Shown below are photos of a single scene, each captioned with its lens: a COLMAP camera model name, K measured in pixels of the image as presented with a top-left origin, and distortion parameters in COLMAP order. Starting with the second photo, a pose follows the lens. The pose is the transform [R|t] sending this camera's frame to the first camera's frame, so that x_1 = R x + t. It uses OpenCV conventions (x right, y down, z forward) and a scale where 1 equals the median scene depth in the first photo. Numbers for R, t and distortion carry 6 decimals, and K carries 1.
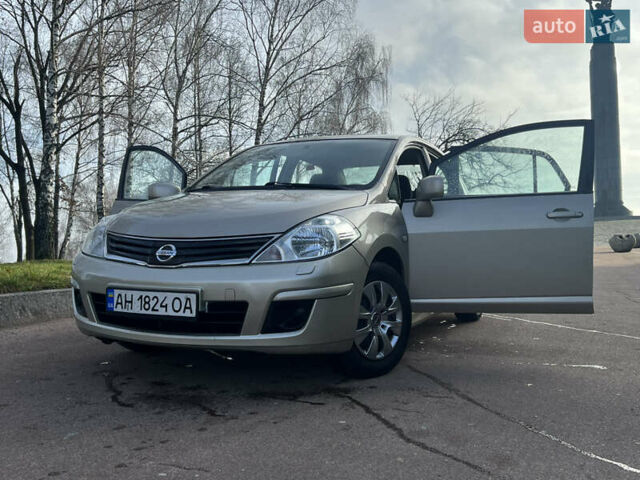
lens RADIAL K [[611.3, 0, 320.0], [0, 611.3, 240.0], [0, 0, 1]] dist [0.031142, -0.009287]
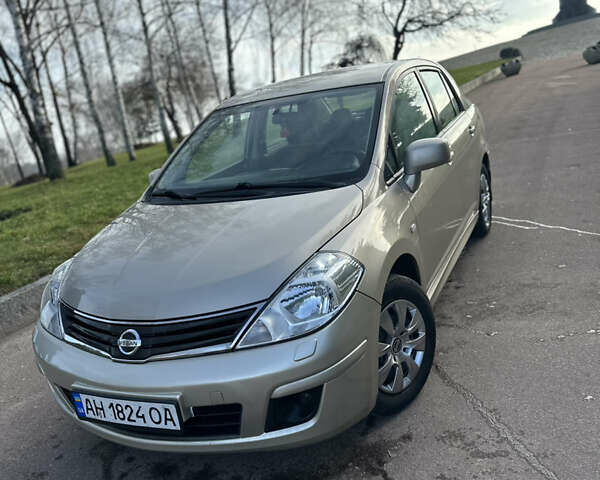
lens RADIAL K [[550.6, 0, 300.0], [0, 550.6, 240.0], [0, 0, 1]] dist [0.049161, -0.076101]
pose [[0.983352, -0.173618, -0.053634, 0.030652], [0.181532, 0.951779, 0.247309, -0.246190], [0.008111, -0.252928, 0.967451, 0.337310]]
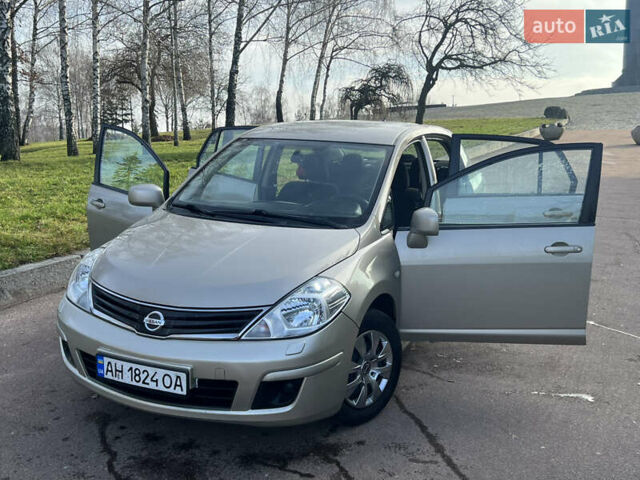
lens RADIAL K [[673.2, 0, 314.9], [0, 673.2, 237.1], [0, 0, 1]] dist [0.014667, 0.009266]
pose [[0.999988, 0.003047, 0.003963, 0.004106], [-0.003710, 0.983711, 0.179720, -0.311436], [-0.003351, -0.179732, 0.983710, -0.048577]]
